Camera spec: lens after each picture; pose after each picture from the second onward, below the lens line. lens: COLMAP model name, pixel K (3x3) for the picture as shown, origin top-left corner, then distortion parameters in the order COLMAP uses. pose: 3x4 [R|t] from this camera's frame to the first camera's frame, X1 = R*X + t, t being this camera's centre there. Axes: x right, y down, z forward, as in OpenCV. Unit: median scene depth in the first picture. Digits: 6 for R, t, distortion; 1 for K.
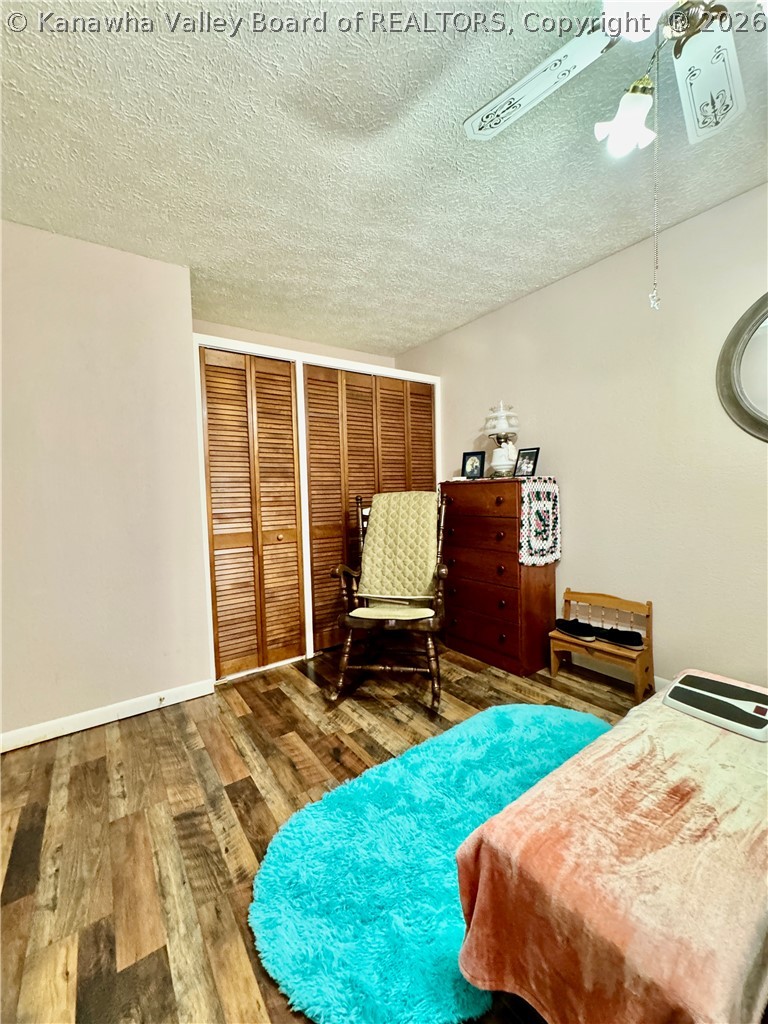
lens RADIAL K [[410.9, 0, 386.6], [0, 410.9, 512.2], [0, 0, 1]] dist [-0.005814, 0.000443]
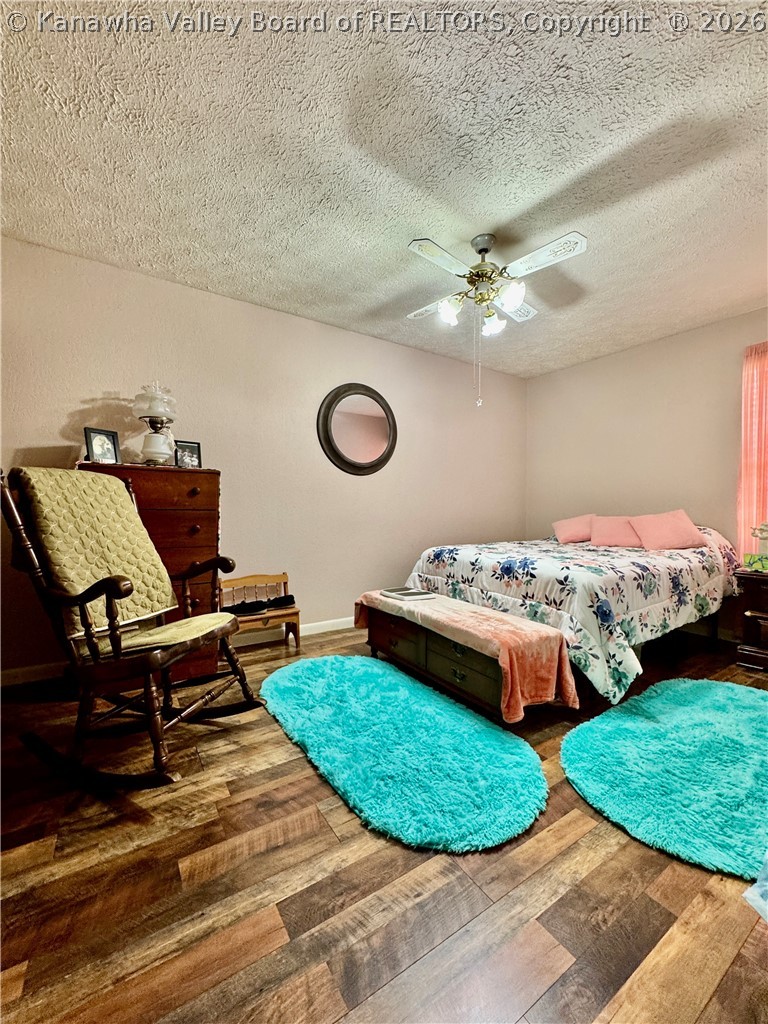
lens RADIAL K [[410.9, 0, 386.6], [0, 410.9, 512.2], [0, 0, 1]] dist [-0.005814, 0.000443]
pose [[0.039569, 0.024490, 0.998917, -0.769792], [0.042283, 0.998763, -0.026162, 0.073299], [-0.998322, 0.043272, 0.038485, 0.645197]]
